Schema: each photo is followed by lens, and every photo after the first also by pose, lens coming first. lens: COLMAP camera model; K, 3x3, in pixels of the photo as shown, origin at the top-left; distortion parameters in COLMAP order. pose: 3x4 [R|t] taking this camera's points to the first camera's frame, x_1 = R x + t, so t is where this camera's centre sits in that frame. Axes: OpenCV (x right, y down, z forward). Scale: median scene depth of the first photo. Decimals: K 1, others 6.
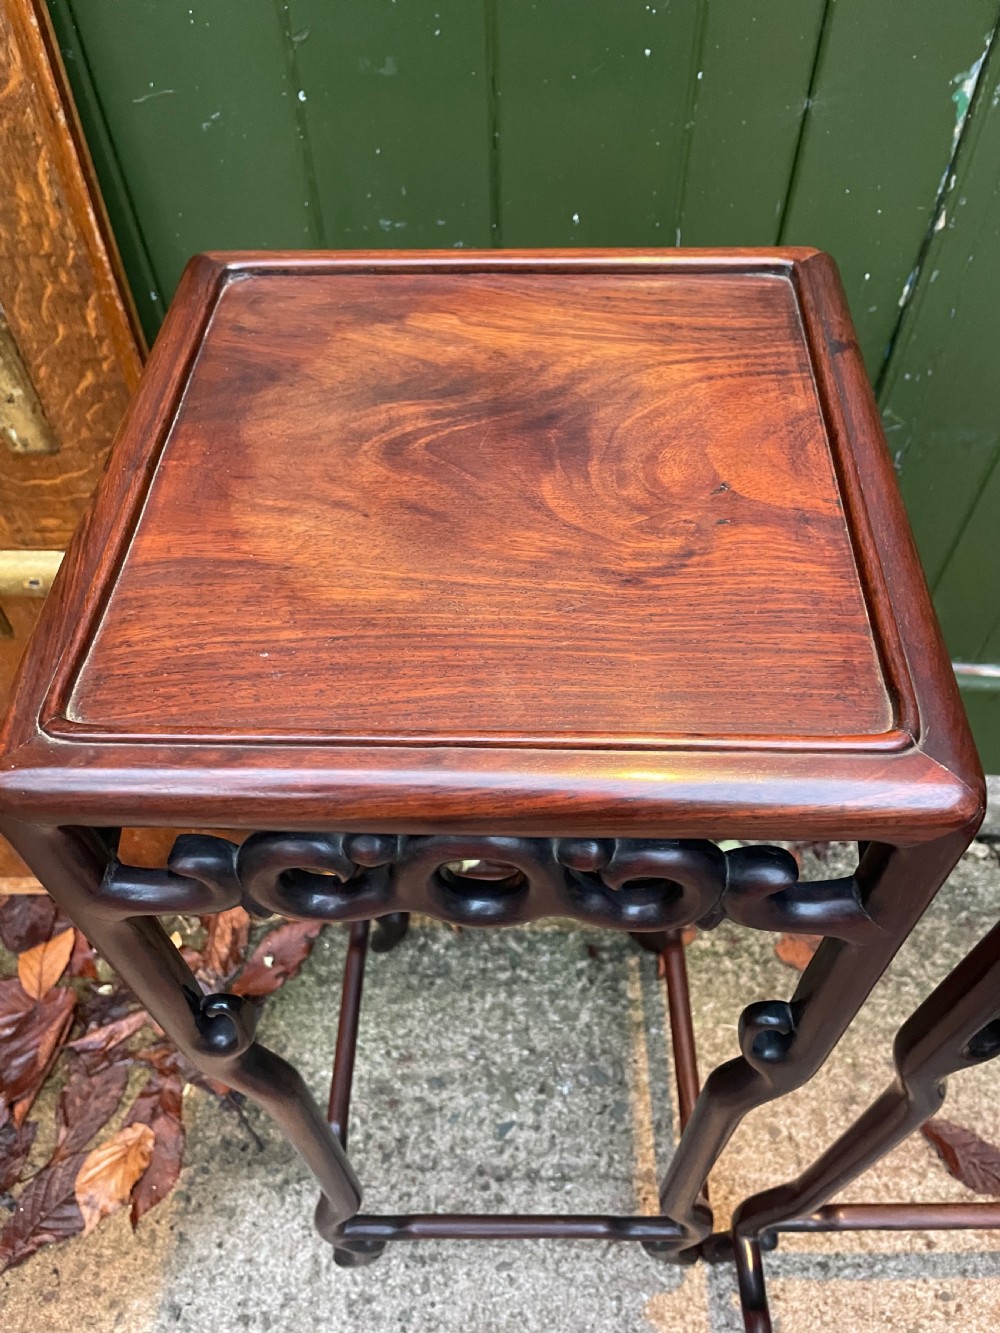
lens RADIAL K [[1024.7, 0, 491.7], [0, 1024.7, 681.1], [0, 0, 1]] dist [0.070599, -0.102382]
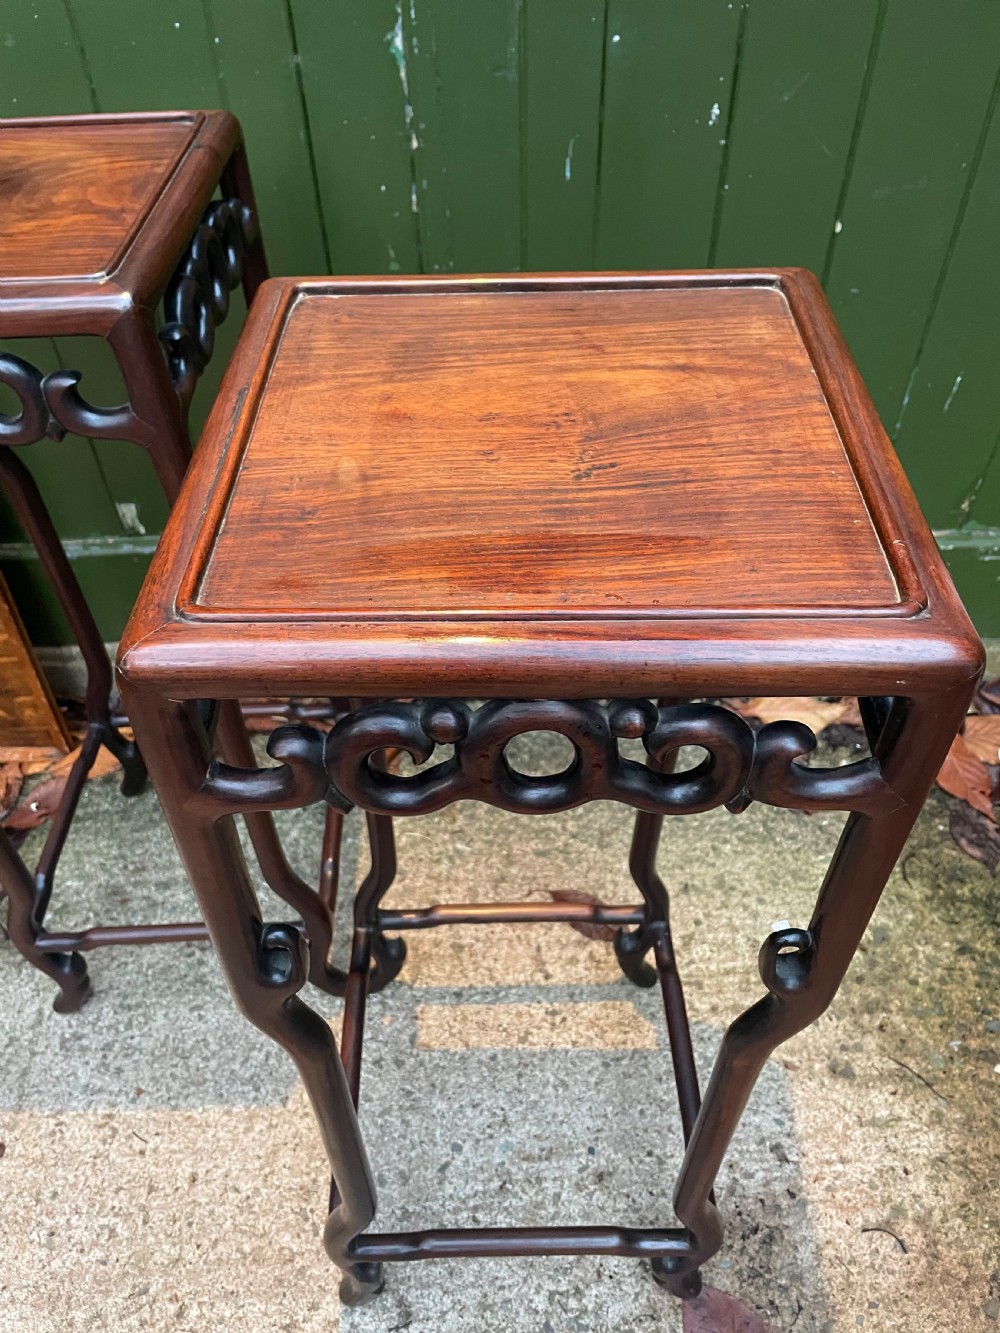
lens RADIAL K [[1024.7, 0, 497.5], [0, 1024.7, 681.8], [0, 0, 1]] dist [0.070599, -0.102382]
pose [[0.999191, -0.030550, 0.026148, 0.330445], [0.033300, 0.993131, -0.112170, 0.320109], [-0.022542, 0.112950, 0.993345, -0.242509]]
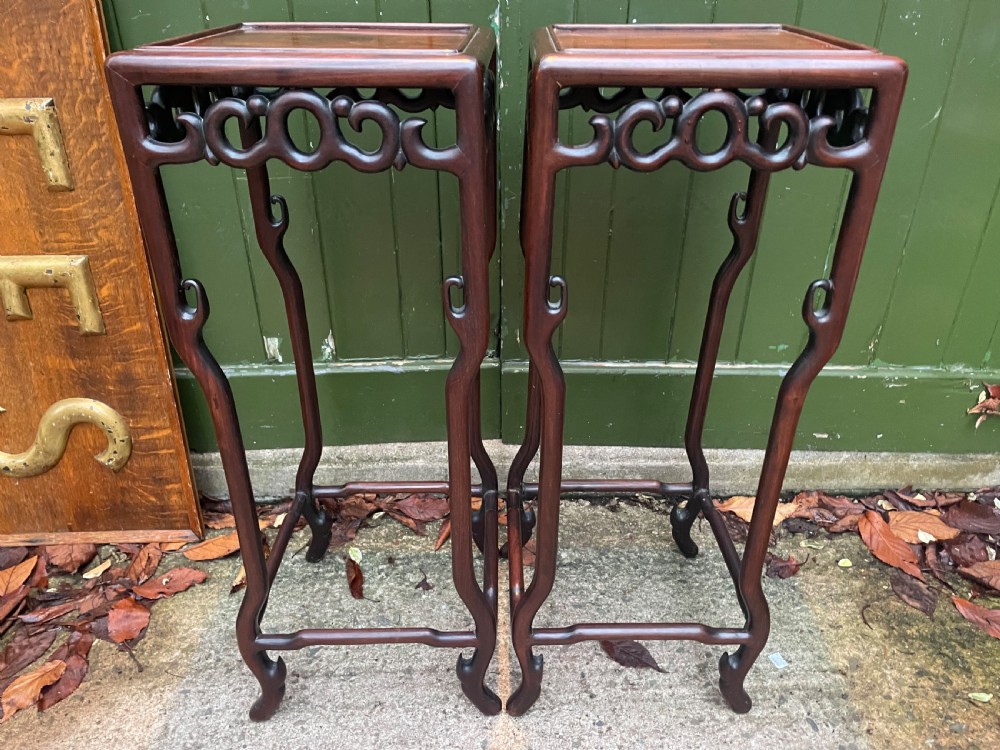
lens RADIAL K [[768.7, 0, 510.1], [0, 768.7, 383.9], [0, 0, 1]] dist [0.070599, -0.102382]
pose [[0.997086, -0.007228, 0.075942, 0.215668], [0.036675, 0.918321, -0.394134, 0.546875], [-0.066890, 0.395771, 0.915910, -0.186848]]
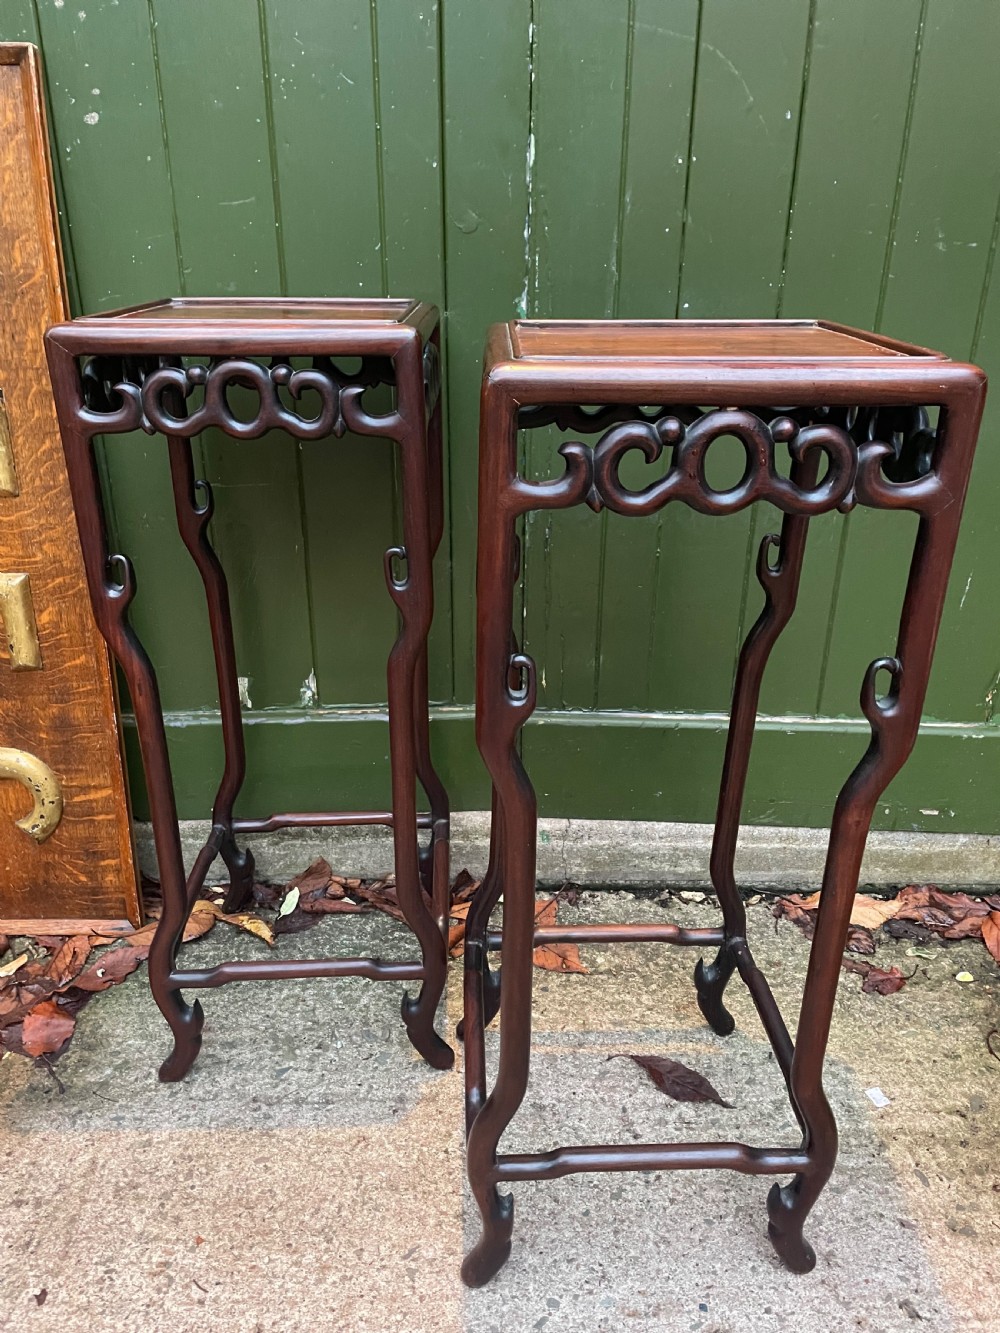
lens RADIAL K [[1024.7, 0, 502.5], [0, 1024.7, 660.5], [0, 0, 1]] dist [0.070599, -0.102382]
pose [[0.998607, 0.012301, 0.051310, 0.200347], [0.014512, 0.870911, -0.491226, 0.624244], [-0.050729, 0.491286, 0.869520, -0.251888]]
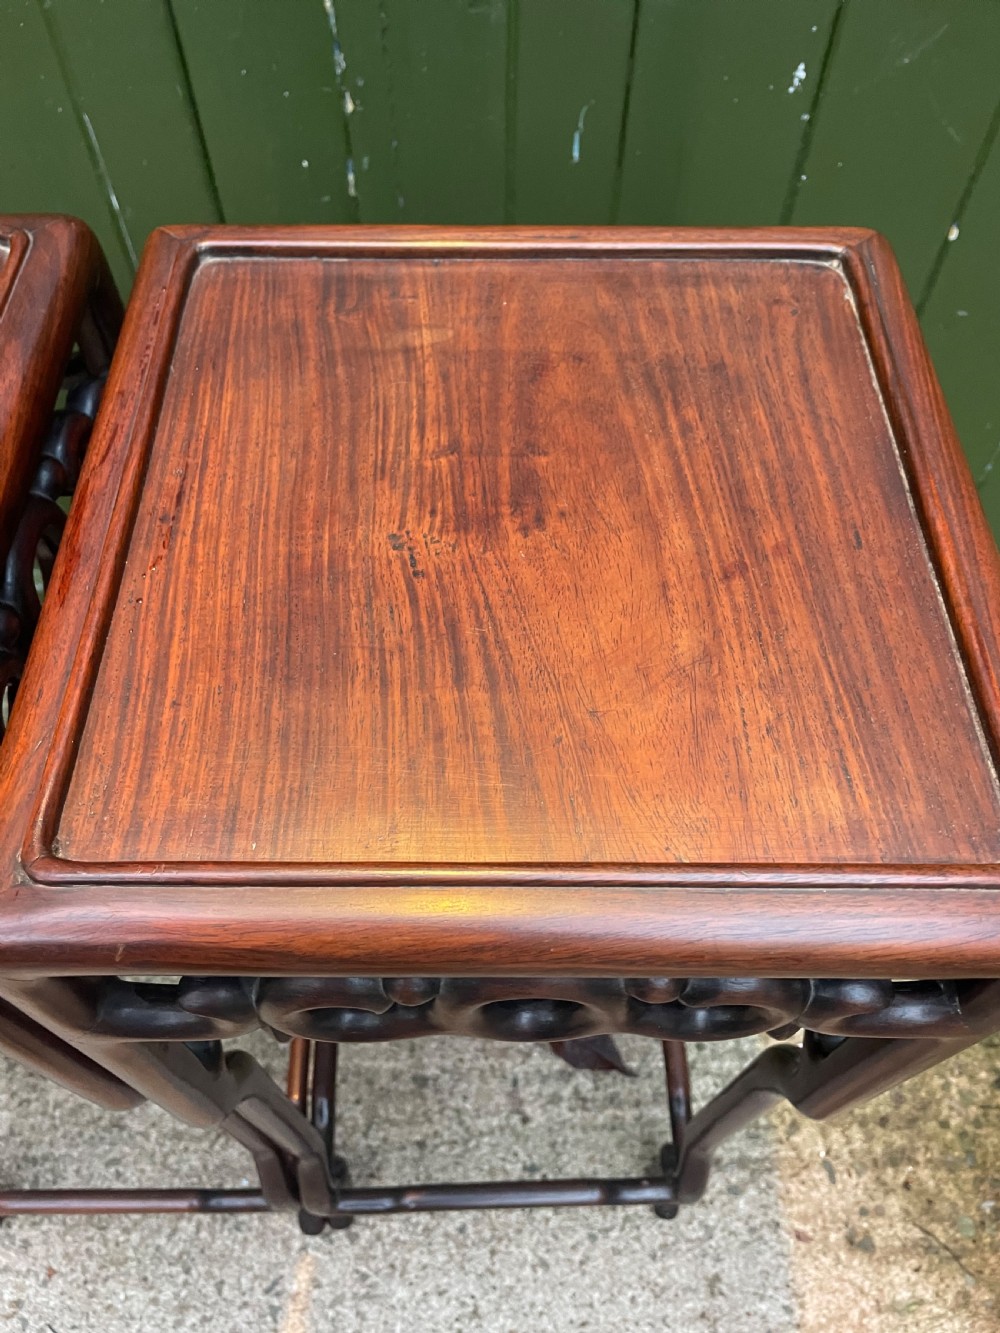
lens RADIAL K [[1024.7, 0, 497.1], [0, 1024.7, 682.5], [0, 0, 1]] dist [0.070599, -0.102382]
pose [[0.998061, -0.032002, 0.053381, 0.339971], [0.027635, 0.996361, 0.080631, 0.014717], [-0.055767, -0.078999, 0.995314, -0.011319]]
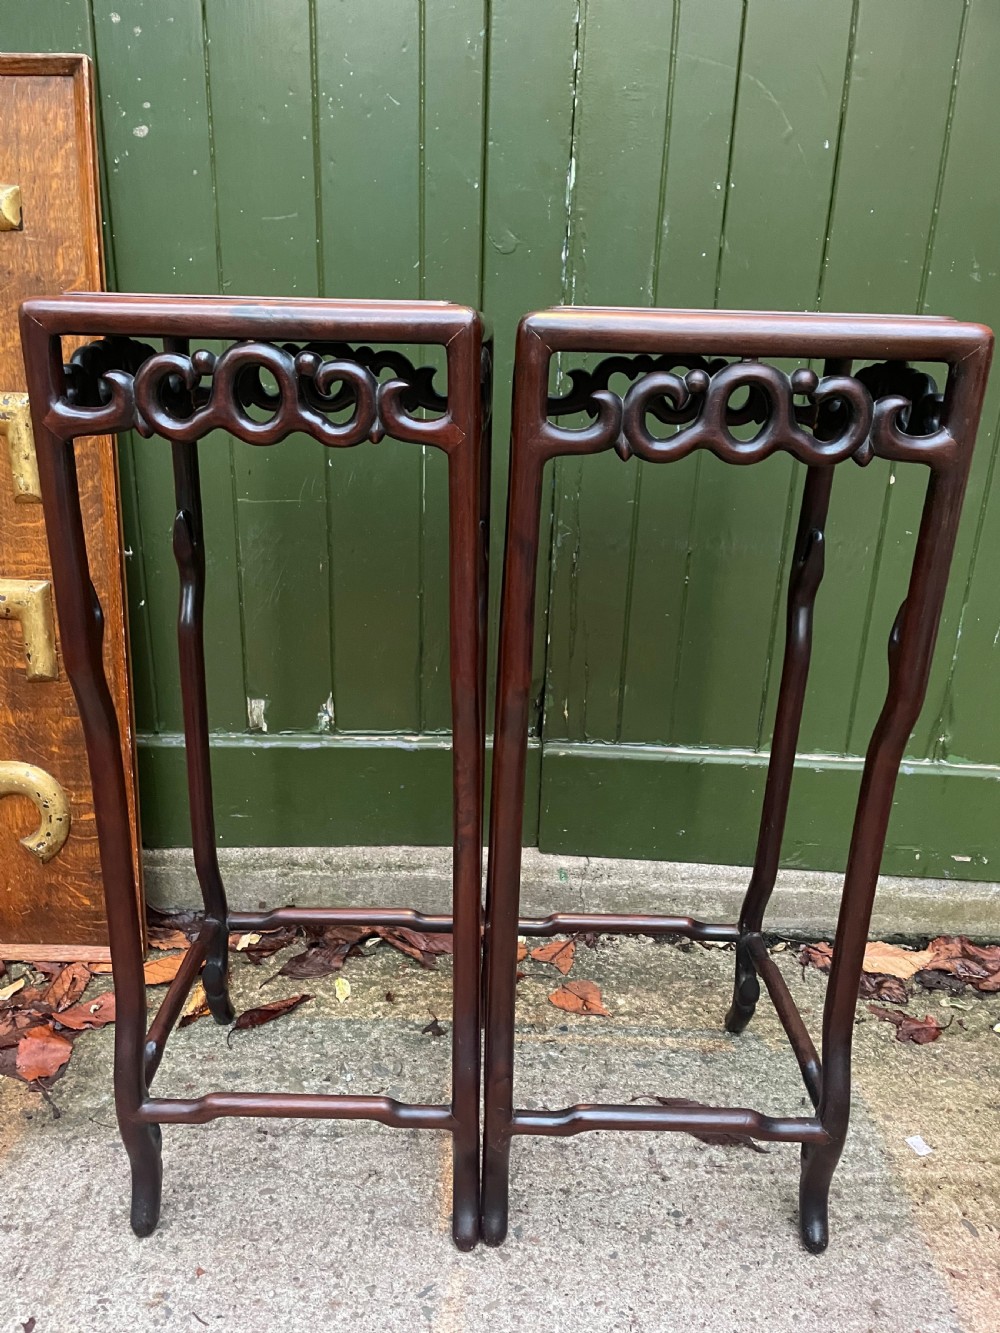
lens RADIAL K [[1024.7, 0, 491.5], [0, 1024.7, 676.3], [0, 0, 1]] dist [0.070599, -0.102382]
pose [[0.998042, 0.041385, 0.046899, 0.162507], [-0.008340, 0.831162, -0.555968, 0.686989], [-0.061989, 0.554488, 0.829880, -0.179614]]
